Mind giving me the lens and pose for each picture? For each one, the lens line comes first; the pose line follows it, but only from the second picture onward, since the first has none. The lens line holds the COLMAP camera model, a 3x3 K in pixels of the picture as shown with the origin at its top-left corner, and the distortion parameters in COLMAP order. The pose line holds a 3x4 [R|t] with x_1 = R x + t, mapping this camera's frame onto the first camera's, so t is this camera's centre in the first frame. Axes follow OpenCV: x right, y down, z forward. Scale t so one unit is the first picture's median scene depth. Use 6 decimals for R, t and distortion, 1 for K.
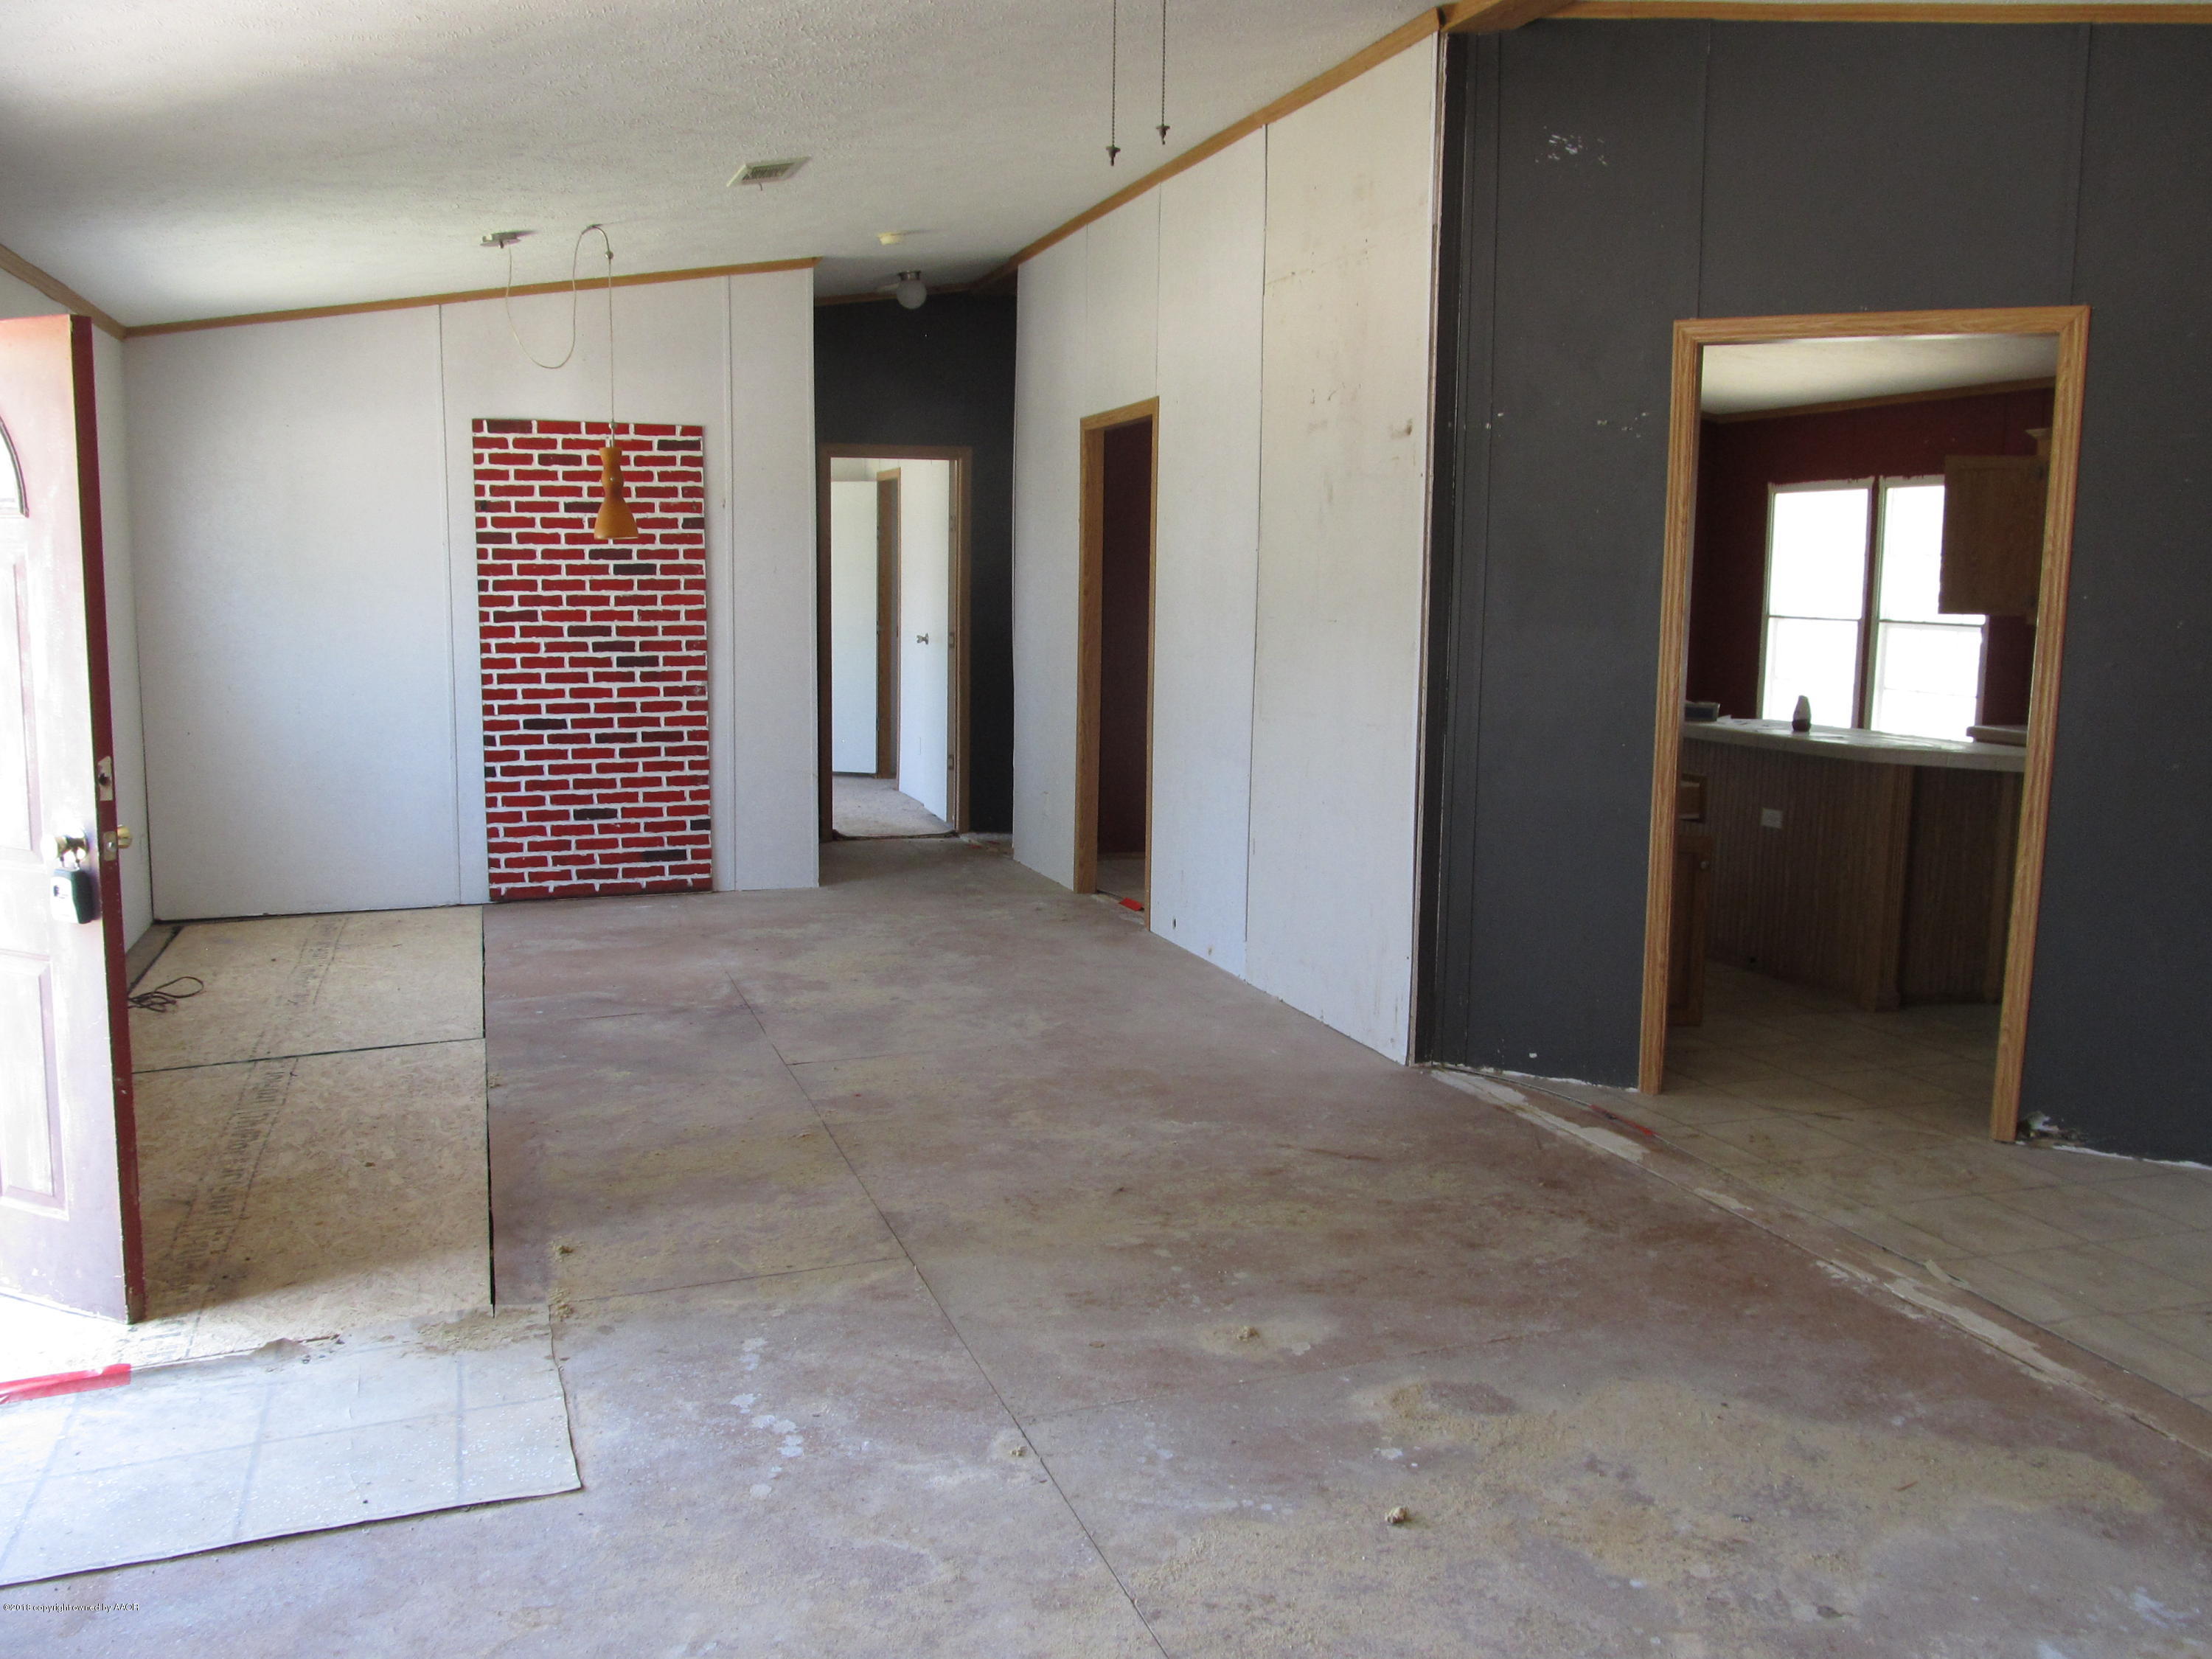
lens RADIAL K [[1875.5, 0, 1106.0], [0, 1875.5, 829.5], [0, 0, 1]] dist [-0.055618, 0.033769]
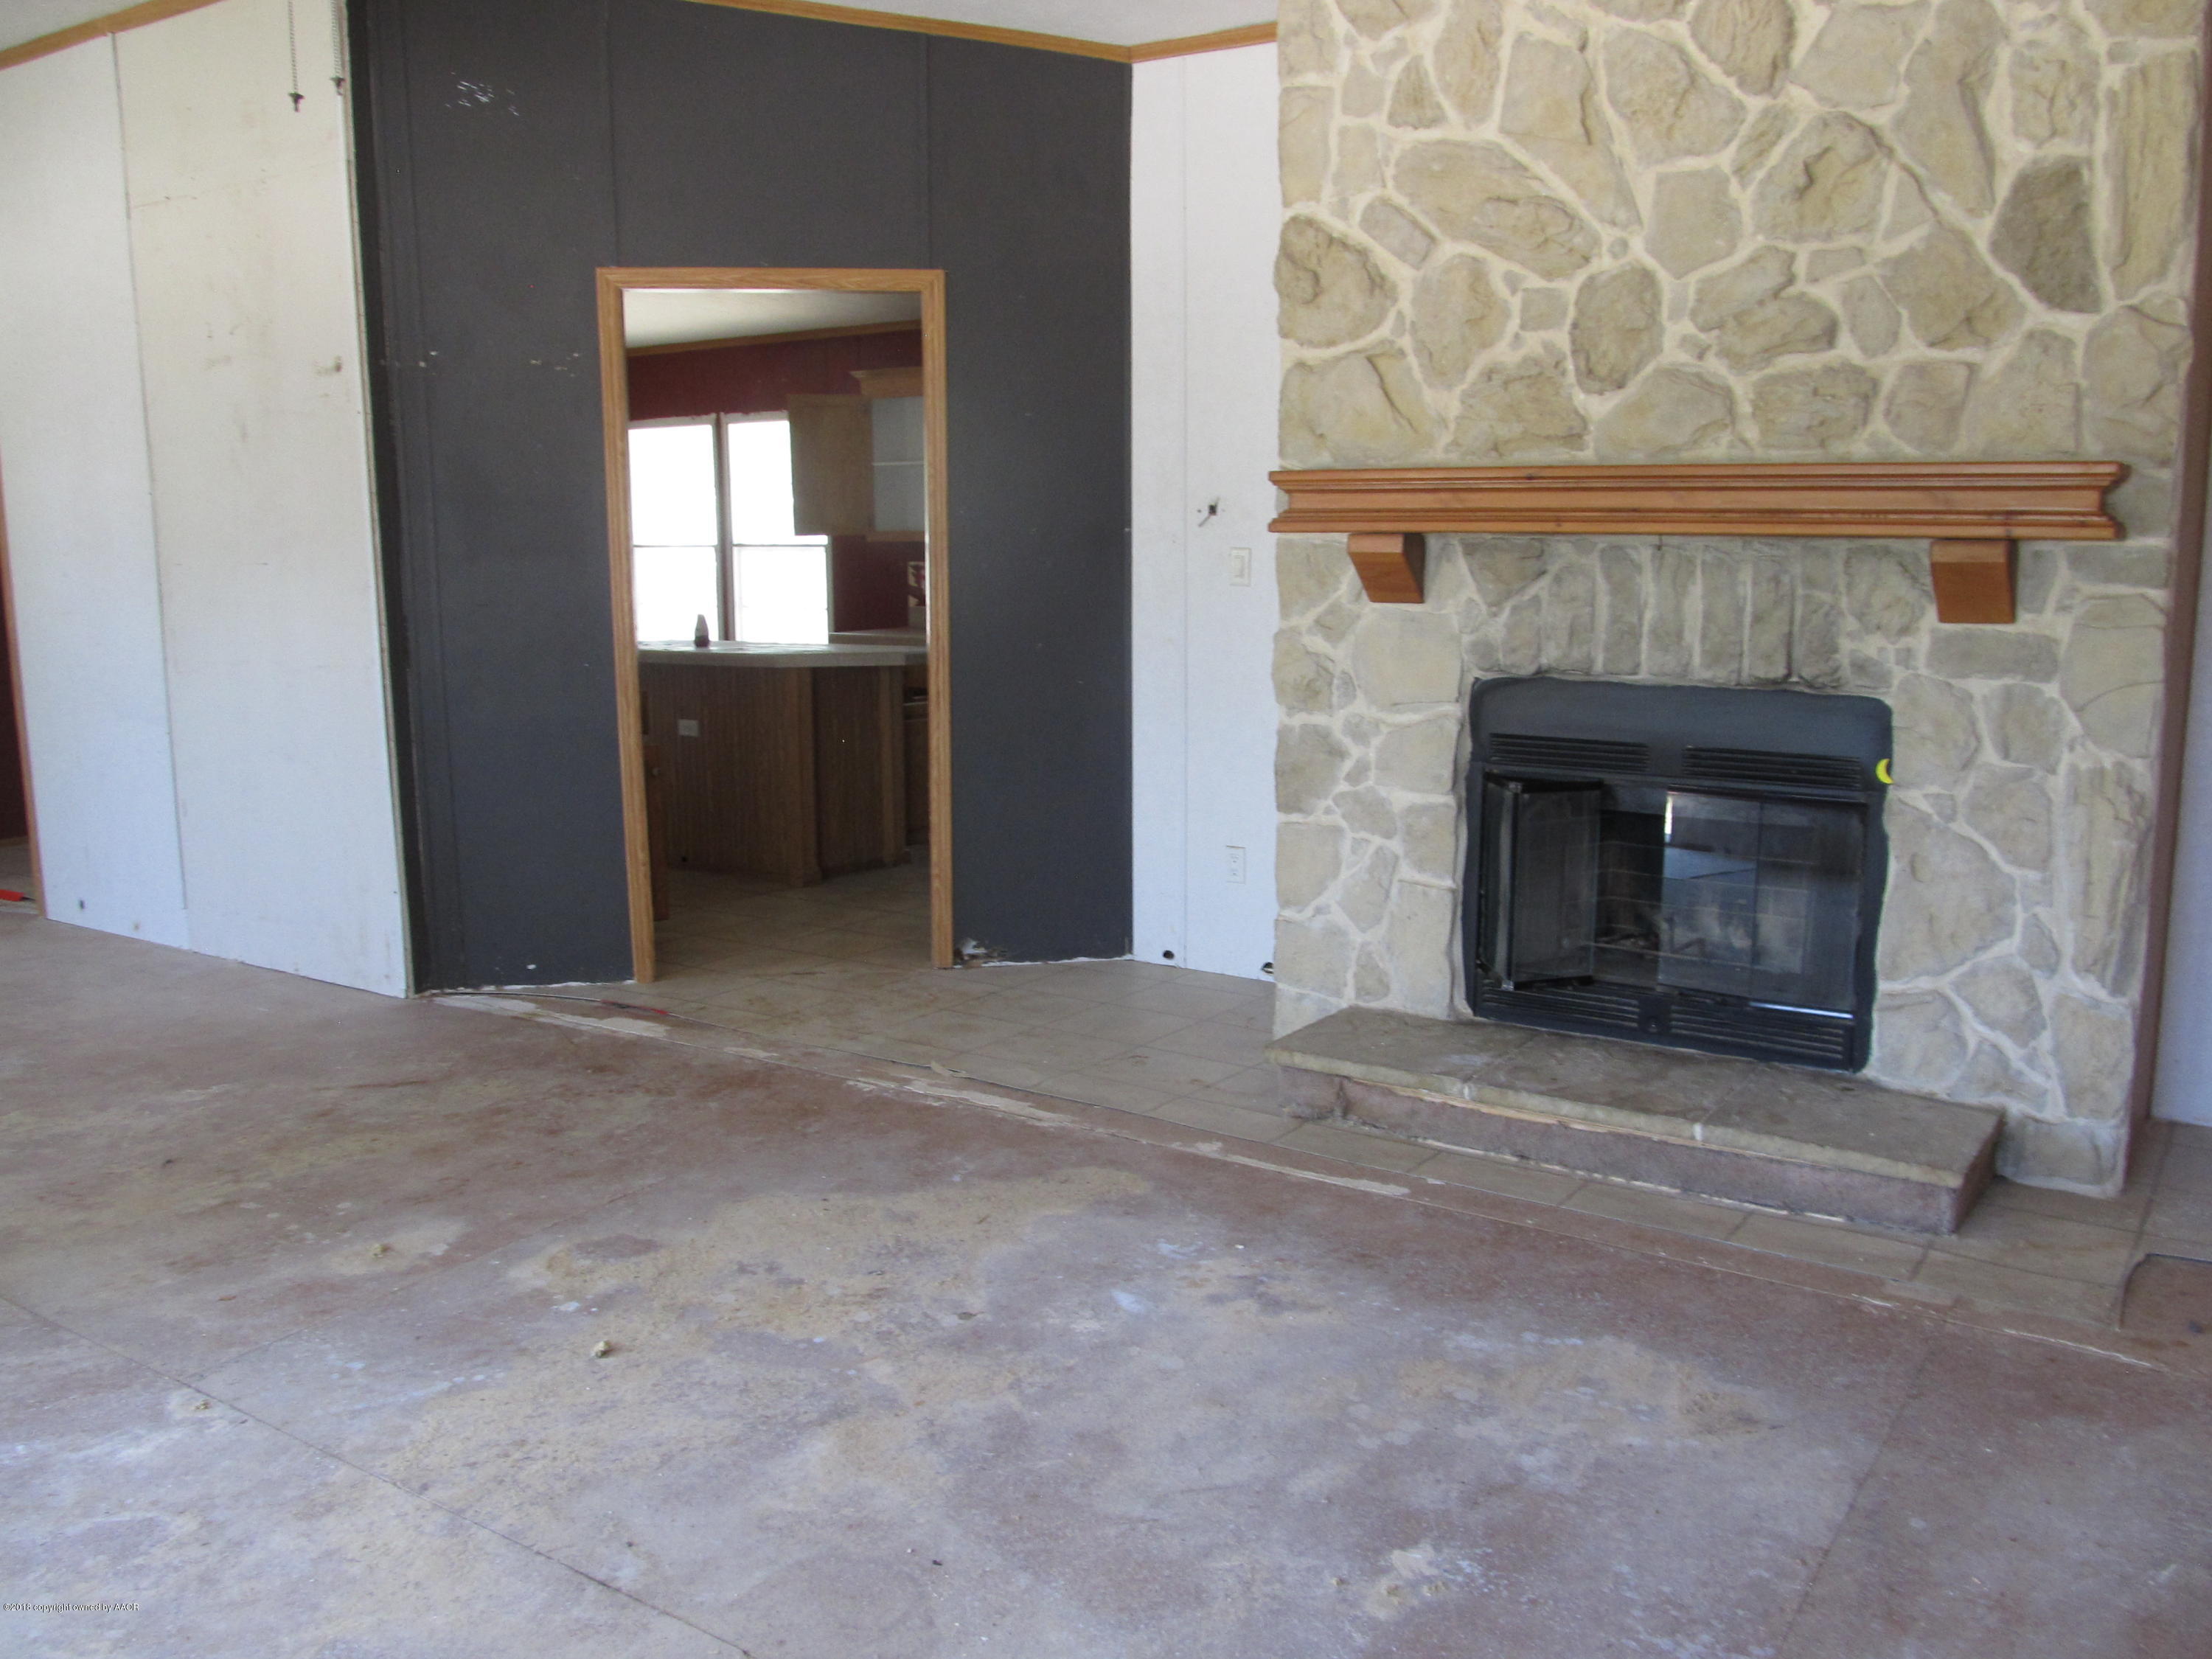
lens RADIAL K [[1876.2, 0, 1106.0], [0, 1876.2, 829.5], [0, 0, 1]] dist [-0.025900, 0.016167]
pose [[0.807873, -0.123749, 0.576219, -0.141323], [0.105683, 0.992278, 0.064932, 0.012844], [-0.579804, 0.008440, 0.814712, -0.062622]]
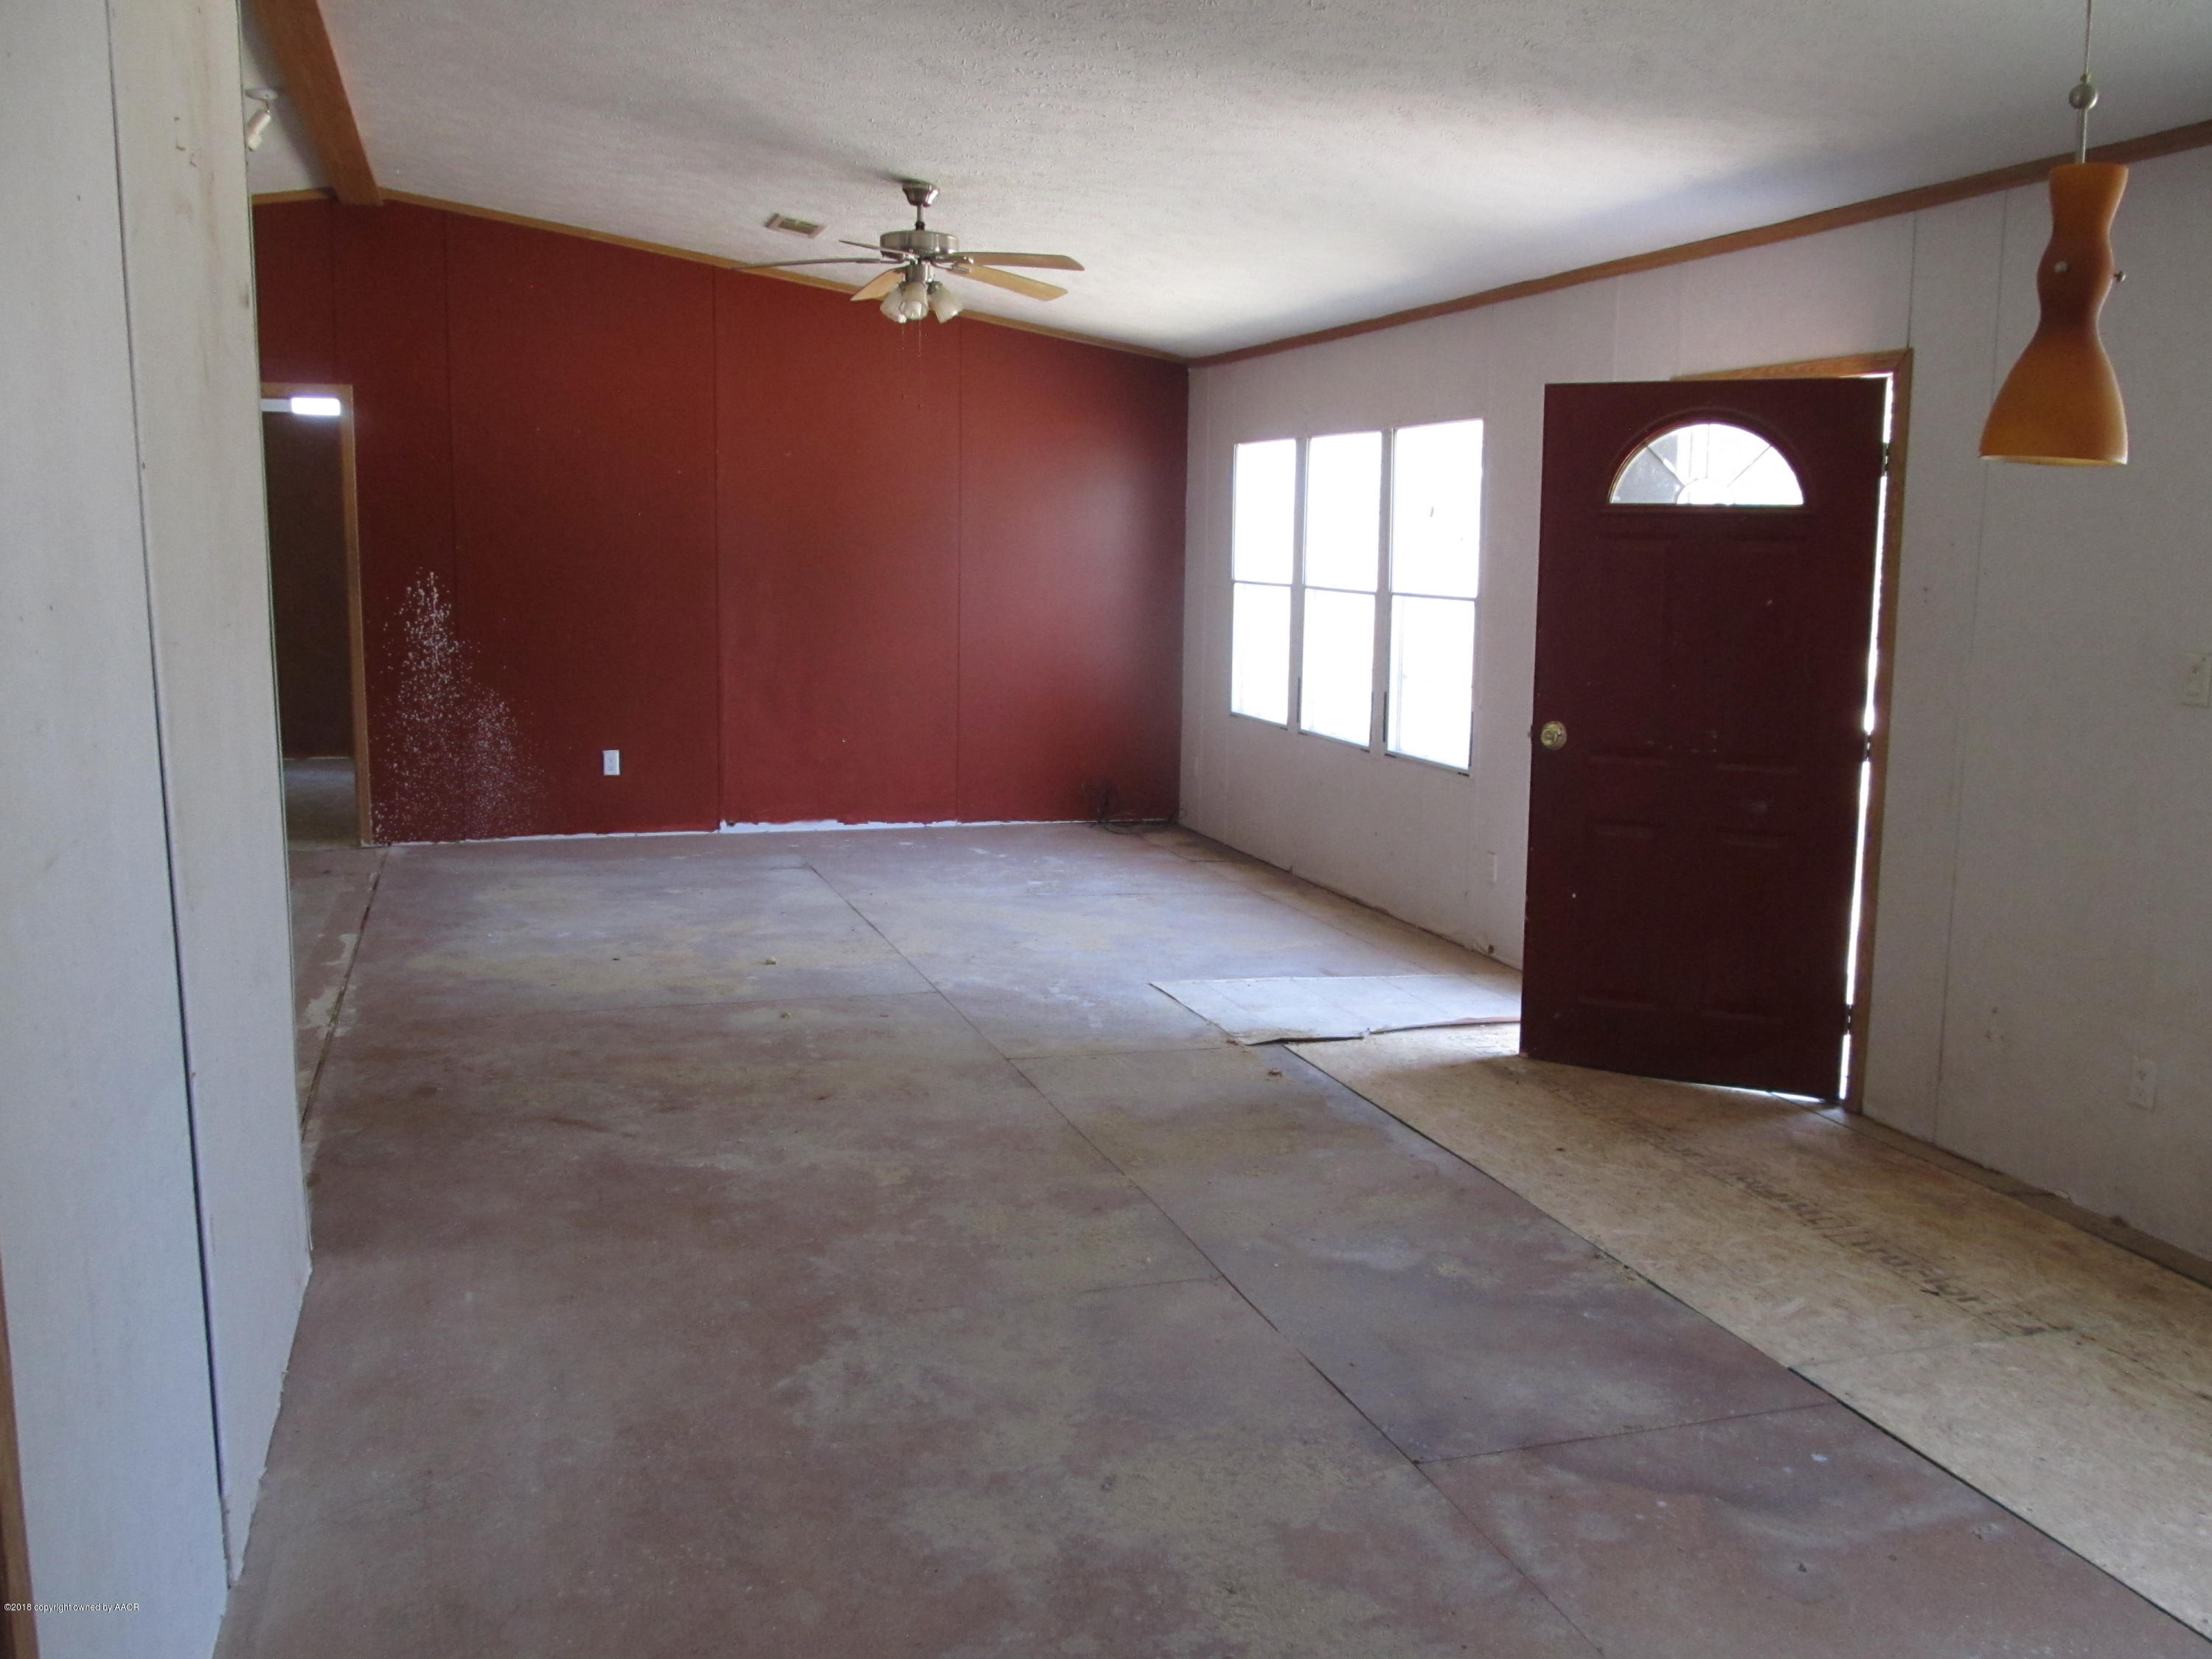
lens RADIAL K [[1875.5, 0, 1106.0], [0, 1875.5, 829.5], [0, 0, 1]] dist [-0.055618, 0.033769]
pose [[-0.999722, -0.023478, 0.002010, -0.167134], [-0.021930, 0.958214, 0.285212, -0.294704], [-0.008622, 0.285089, -0.958462, 2.126789]]
